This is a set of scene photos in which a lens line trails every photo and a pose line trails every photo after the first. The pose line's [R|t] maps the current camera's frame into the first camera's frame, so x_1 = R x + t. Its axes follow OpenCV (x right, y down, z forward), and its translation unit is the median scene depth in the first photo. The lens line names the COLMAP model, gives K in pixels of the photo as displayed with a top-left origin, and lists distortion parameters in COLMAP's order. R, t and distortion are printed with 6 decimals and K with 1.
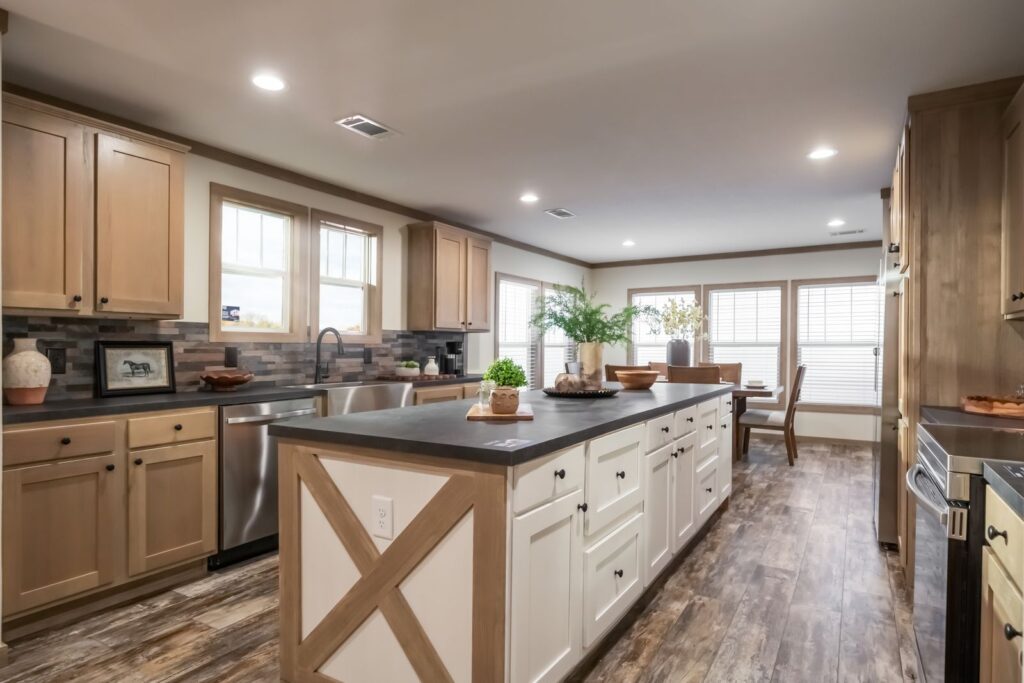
lens RADIAL K [[593.8, 0, 514.2], [0, 593.8, 355.7], [0, 0, 1]] dist [-0.001708, 0.003277]
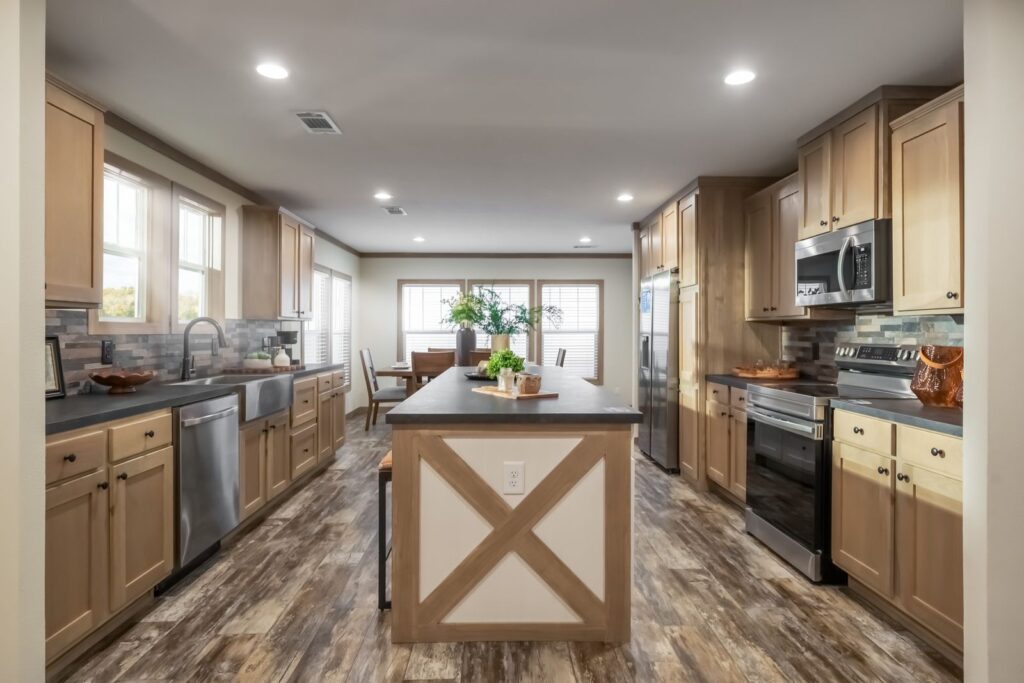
lens RADIAL K [[593.8, 0, 531.9], [0, 593.8, 338.3], [0, 0, 1]] dist [-0.001708, 0.003277]
pose [[0.829233, -0.007378, 0.558855, -0.575258], [0.007856, 0.999968, 0.001546, -0.017889], [-0.558848, 0.003109, 0.829264, -0.046348]]
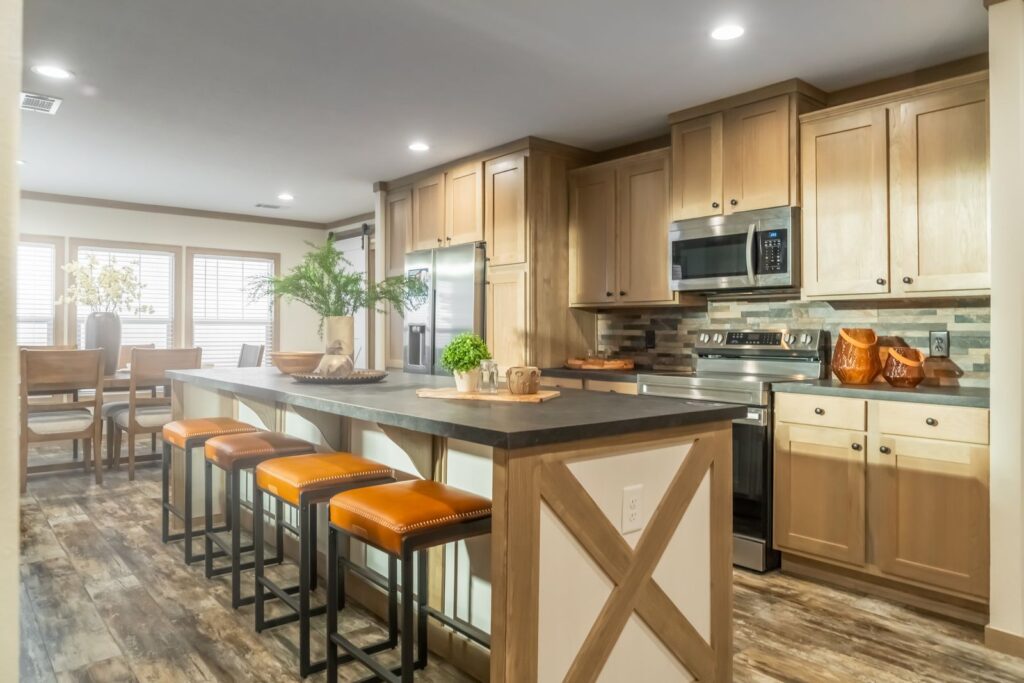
lens RADIAL K [[682.7, 0, 529.4], [0, 682.7, 340.2], [0, 0, 1]] dist [-0.027024, 0.011258]
pose [[0.307143, -0.011311, 0.951596, -0.795902], [0.005960, 0.999933, 0.009961, 0.005292], [-0.951645, 0.002612, 0.307189, 0.536954]]
